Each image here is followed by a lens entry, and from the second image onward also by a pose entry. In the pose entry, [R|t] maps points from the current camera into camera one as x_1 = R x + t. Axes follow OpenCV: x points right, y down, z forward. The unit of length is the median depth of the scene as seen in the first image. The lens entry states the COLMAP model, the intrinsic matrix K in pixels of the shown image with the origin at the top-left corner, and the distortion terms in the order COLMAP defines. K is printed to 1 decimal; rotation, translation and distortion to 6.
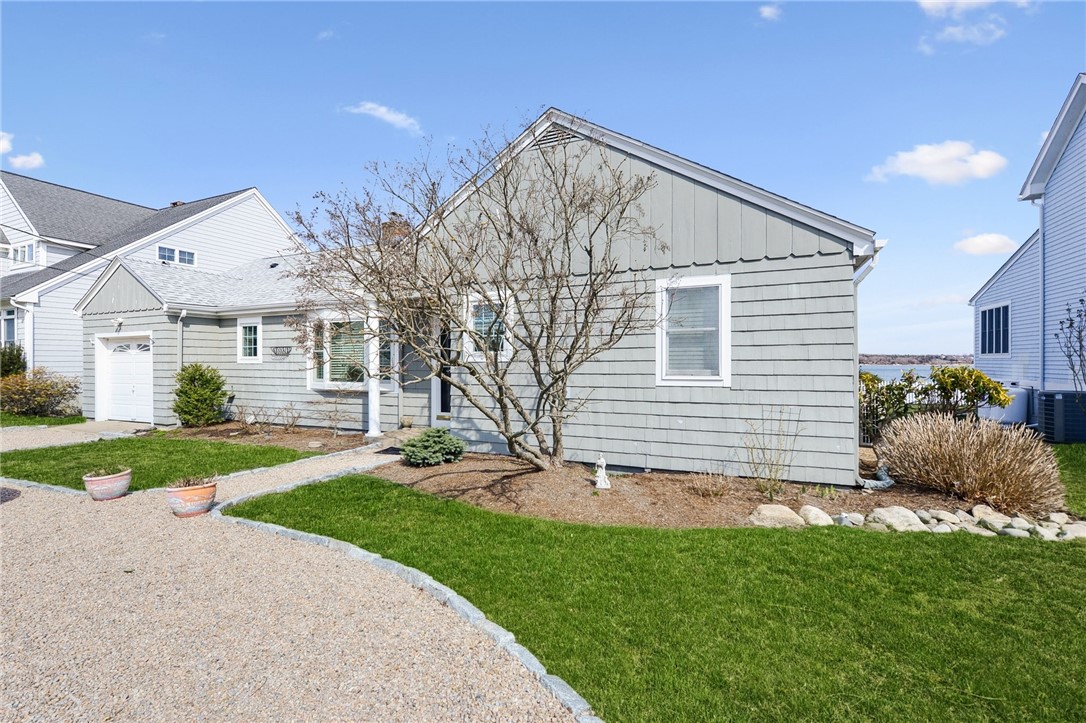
lens RADIAL K [[491.7, 0, 539.2], [0, 491.7, 361.5], [0, 0, 1]] dist [0.013652, 0.000318]
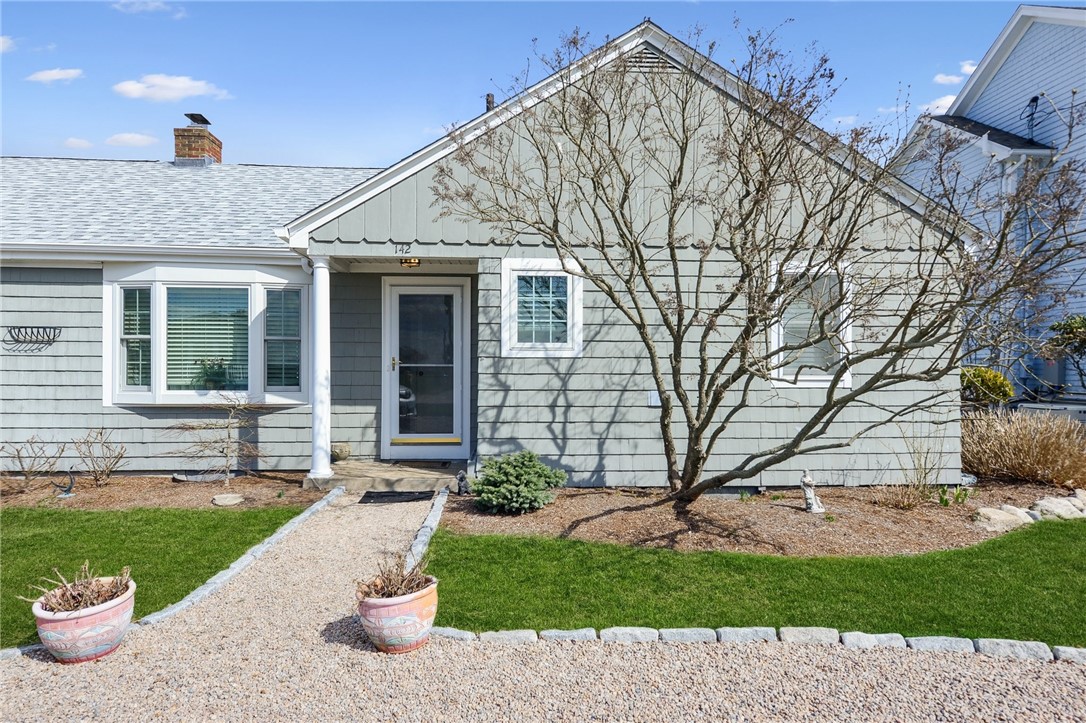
lens RADIAL K [[606.5, 0, 542.3], [0, 606.5, 363.1], [0, 0, 1]] dist [0.016951, -0.000094]
pose [[0.882831, 0.009675, 0.469592, -0.375354], [-0.006784, 0.999946, -0.007849, 0.011557], [-0.469642, 0.003743, 0.882849, 0.166574]]
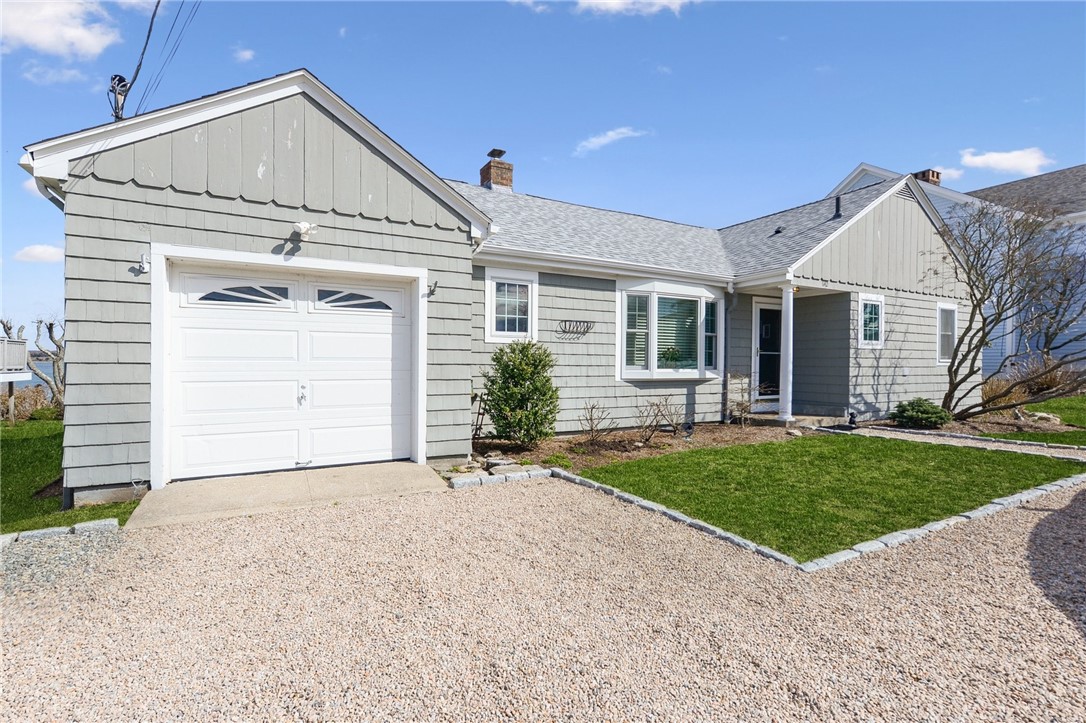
lens RADIAL K [[491.7, 0, 546.2], [0, 491.7, 363.9], [0, 0, 1]] dist [0.013652, 0.000318]
pose [[0.591199, 0.003456, 0.806518, -1.201938], [-0.007839, 0.999968, 0.001461, 0.032854], [-0.806487, -0.007186, 0.591208, 0.669704]]
